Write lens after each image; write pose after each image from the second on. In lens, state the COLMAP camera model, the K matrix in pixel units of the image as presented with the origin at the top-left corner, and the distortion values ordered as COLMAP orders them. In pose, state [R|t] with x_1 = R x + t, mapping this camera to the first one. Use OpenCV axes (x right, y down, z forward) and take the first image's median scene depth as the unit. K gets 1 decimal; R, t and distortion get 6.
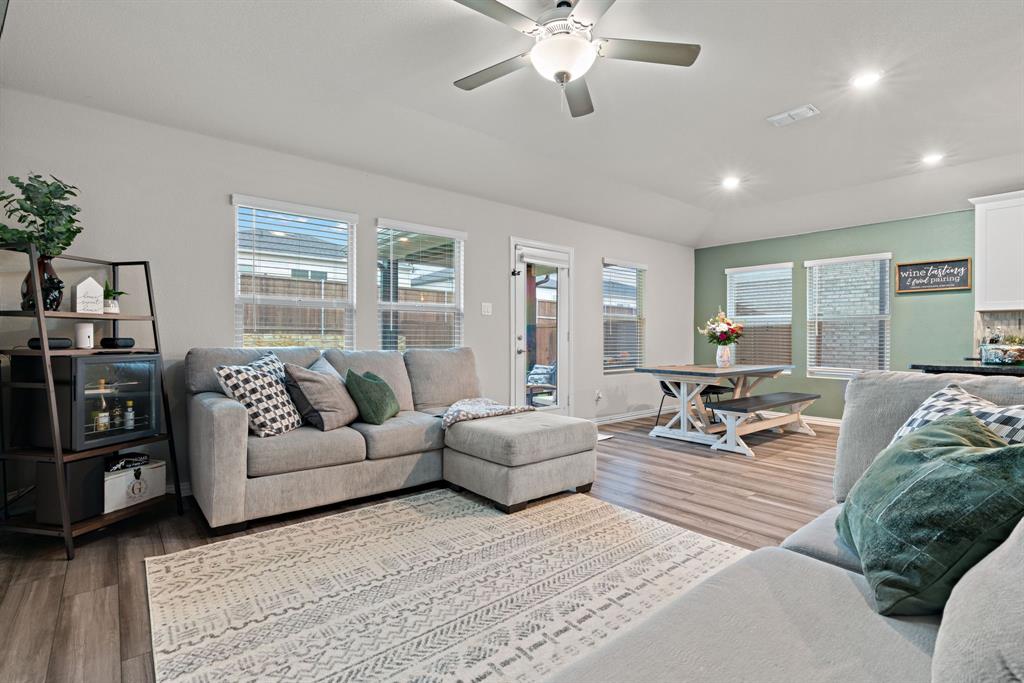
lens RADIAL K [[480.3, 0, 513.8], [0, 480.3, 339.0], [0, 0, 1]] dist [-0.005153, -0.000243]
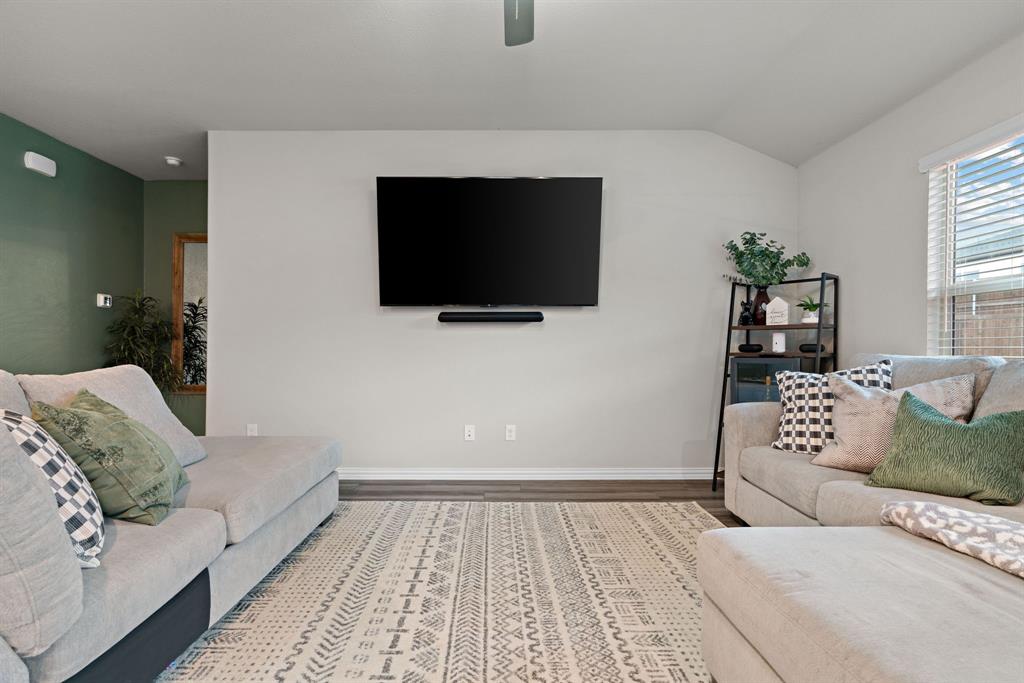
lens RADIAL K [[471.2, 0, 513.5], [0, 471.2, 339.2], [0, 0, 1]] dist [-0.009380, 0.000610]
pose [[-0.614217, -0.014801, -0.788999, 0.712906], [-0.001581, 0.999845, -0.017527, 0.009237], [0.789136, -0.009518, -0.614145, 1.563777]]
